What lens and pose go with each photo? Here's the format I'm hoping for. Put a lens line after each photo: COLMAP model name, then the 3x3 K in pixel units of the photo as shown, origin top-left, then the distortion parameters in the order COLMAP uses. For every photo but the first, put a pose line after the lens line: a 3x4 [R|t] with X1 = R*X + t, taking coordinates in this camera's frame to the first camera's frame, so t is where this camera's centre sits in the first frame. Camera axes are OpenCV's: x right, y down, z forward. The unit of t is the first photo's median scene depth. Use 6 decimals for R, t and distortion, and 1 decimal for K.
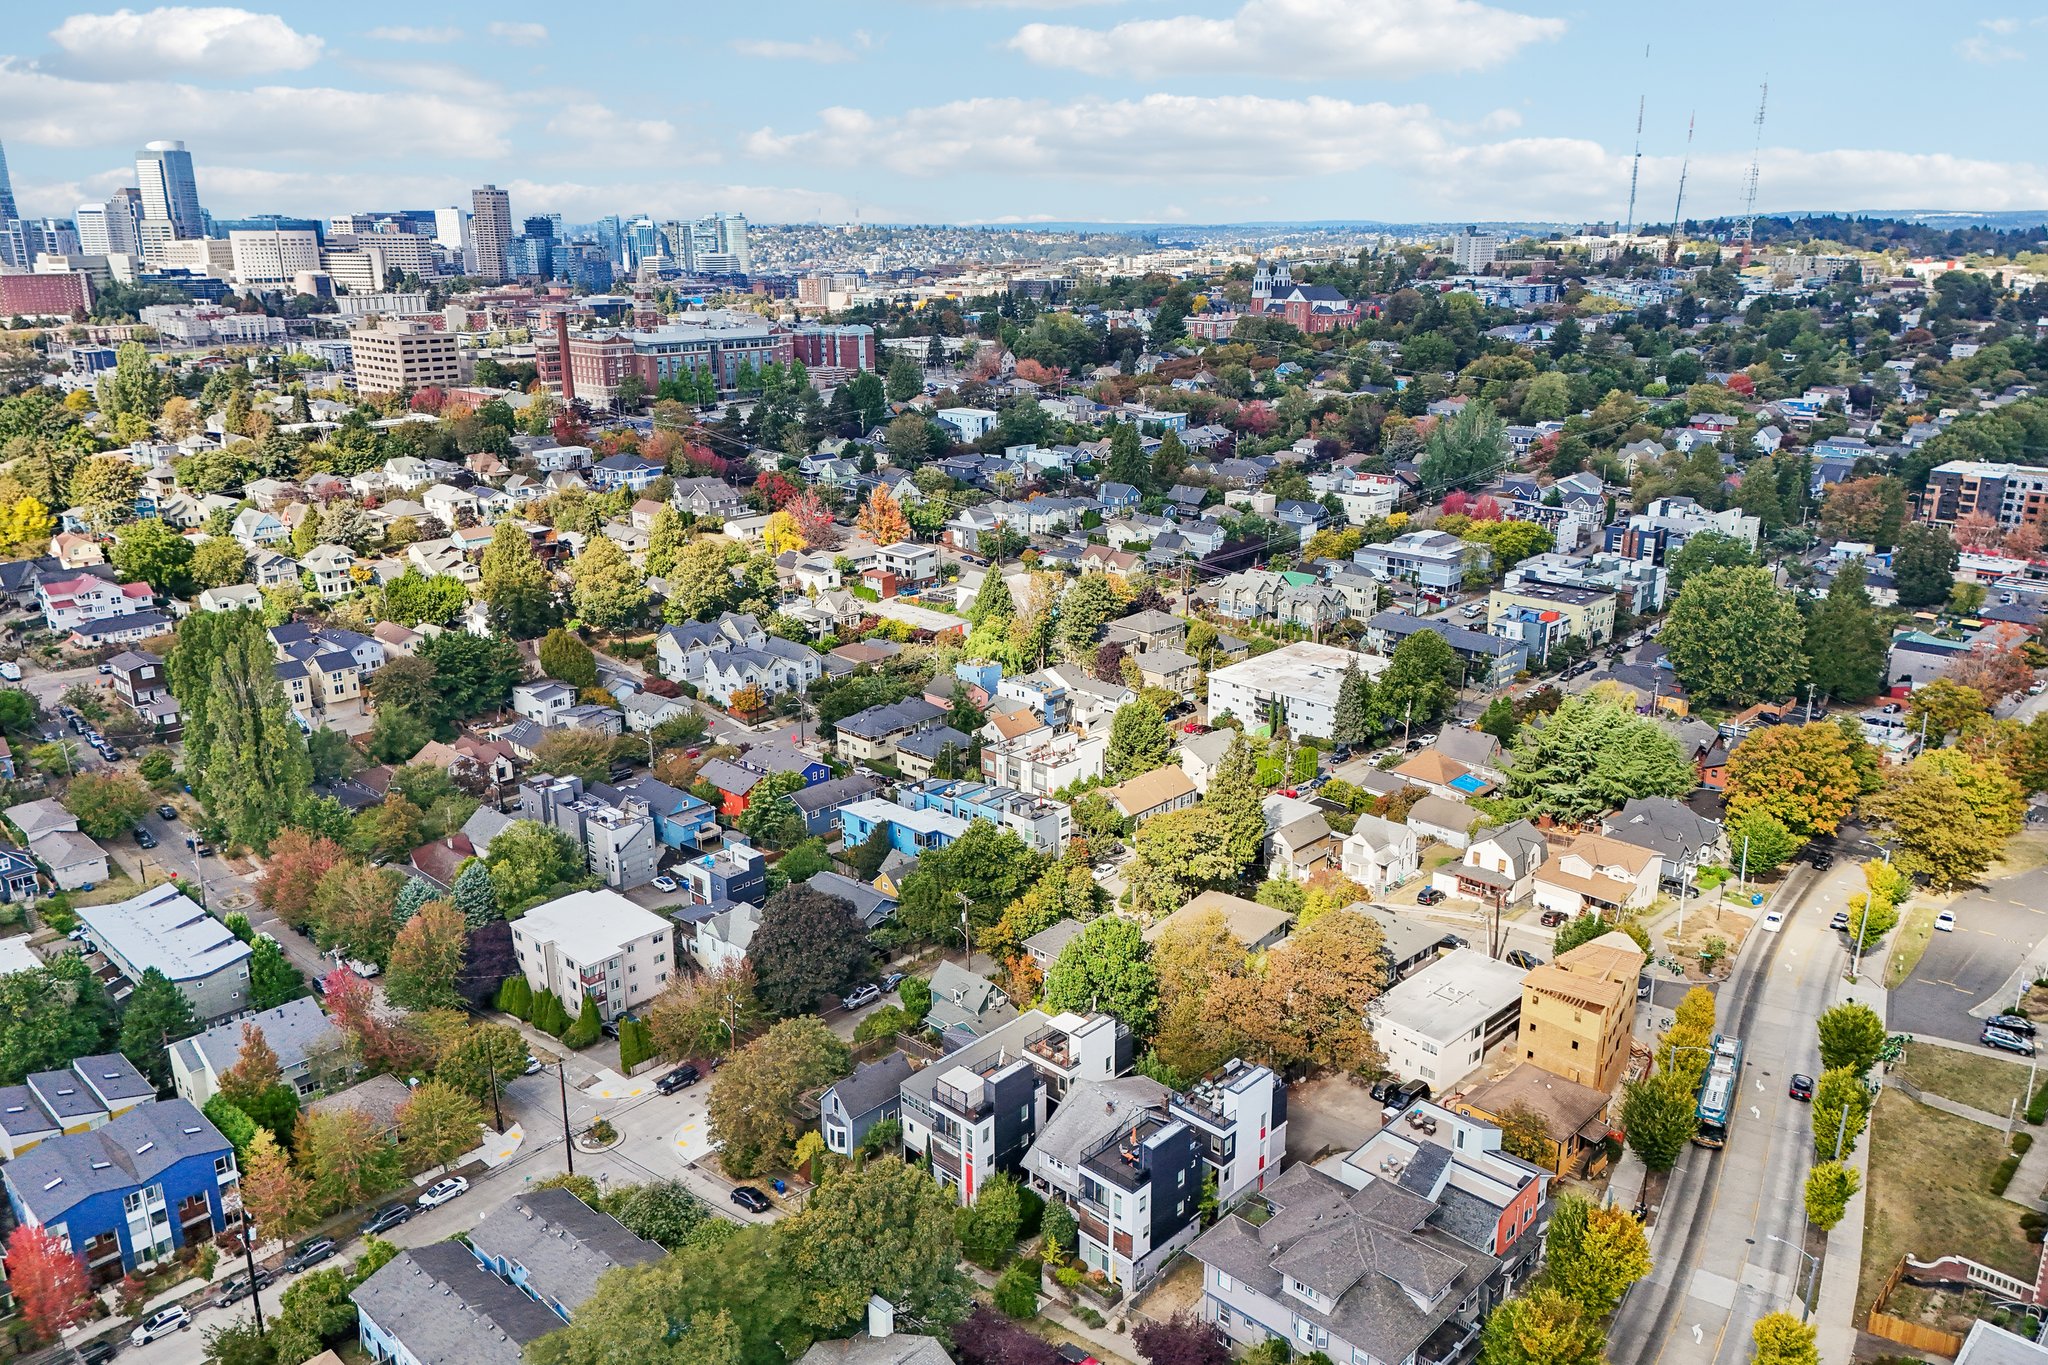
lens RADIAL K [[1475.5, 0, 1025.9], [0, 1475.5, 700.5], [0, 0, 1]] dist [0.075546, -0.087234]
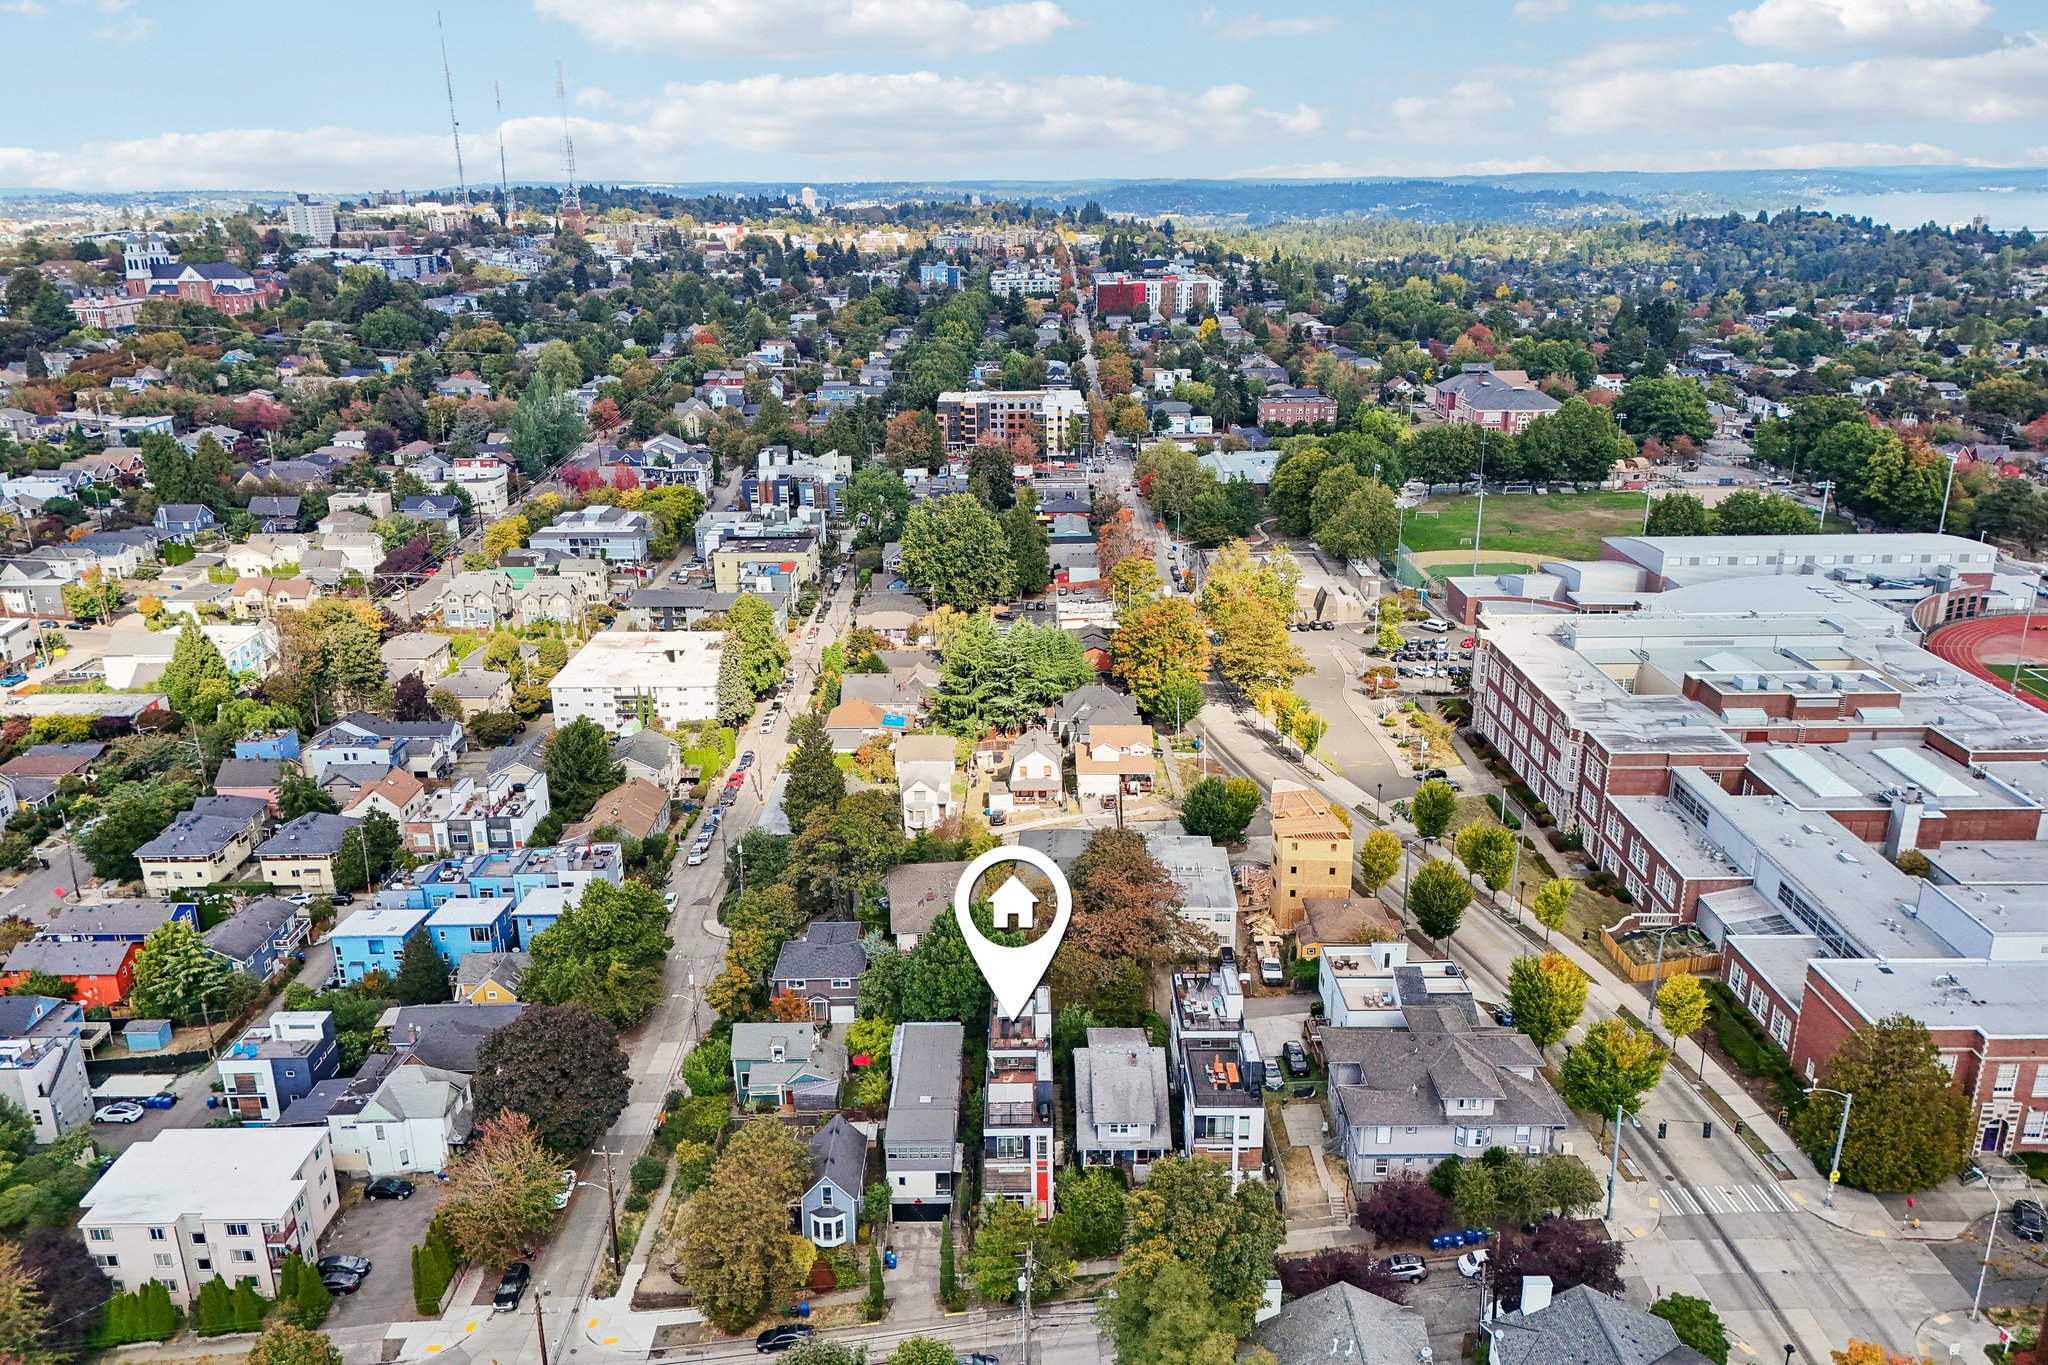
lens RADIAL K [[1474.7, 0, 1022.0], [0, 1474.7, 683.5], [0, 0, 1]] dist [0.064529, -0.067246]
pose [[0.721802, -0.221749, 0.655614, -0.236650], [0.215797, 0.972167, 0.091234, -0.034533], [-0.657597, 0.075627, 0.749565, 0.098783]]
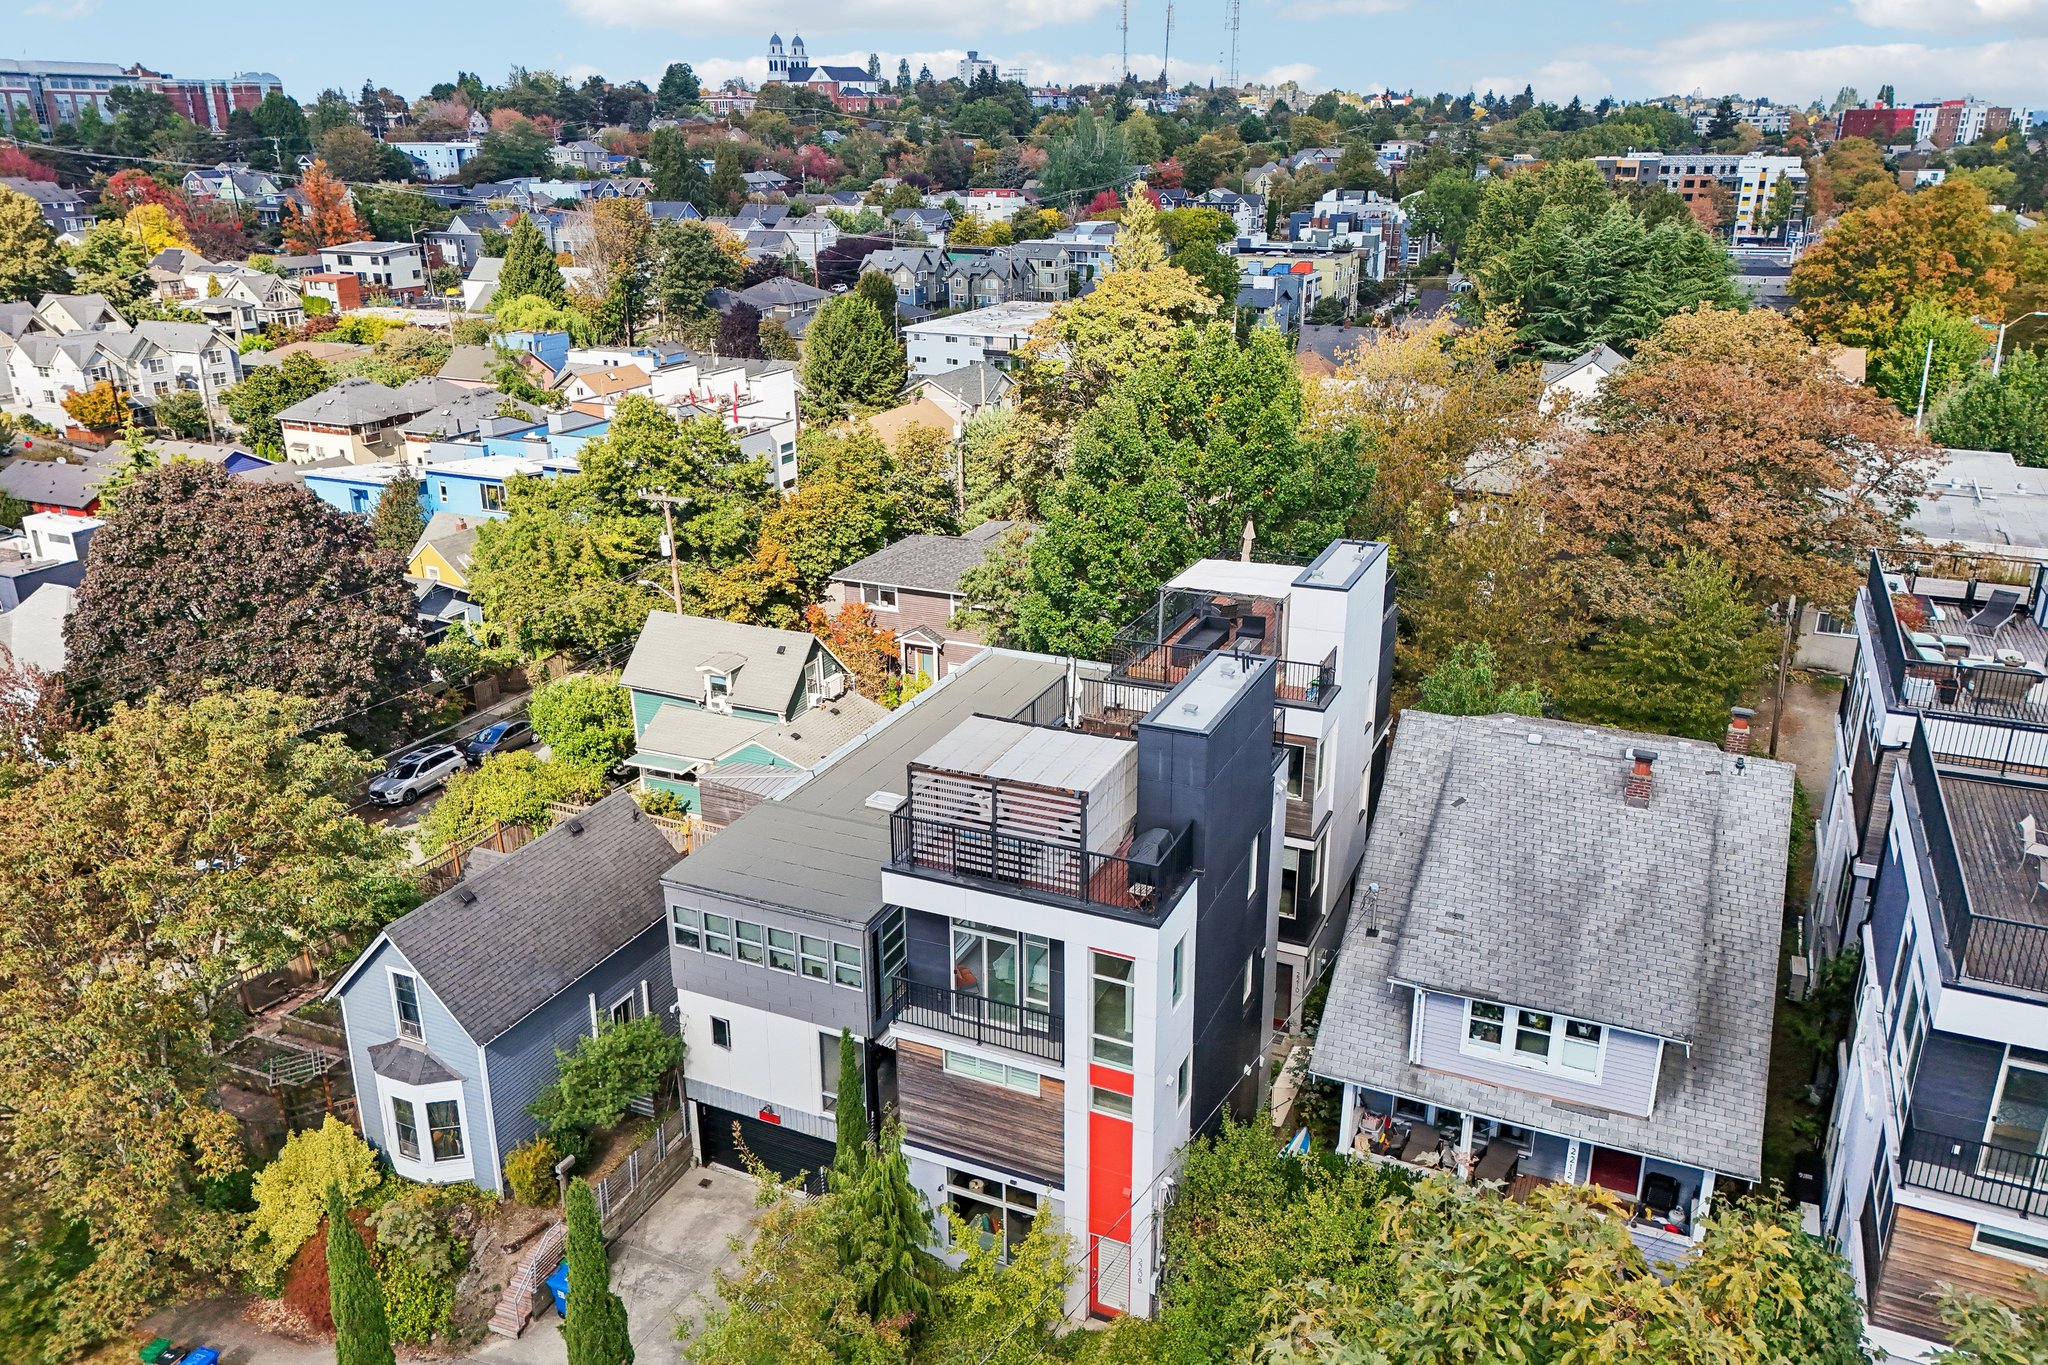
lens RADIAL K [[1494.4, 0, 1033.9], [0, 1494.4, 680.2], [0, 0, 1]] dist [0.063211, -0.073499]
pose [[0.941972, -0.115087, 0.315347, -0.043106], [0.100958, 0.993029, 0.060838, 0.090054], [-0.320151, -0.025471, 0.947024, 0.306064]]
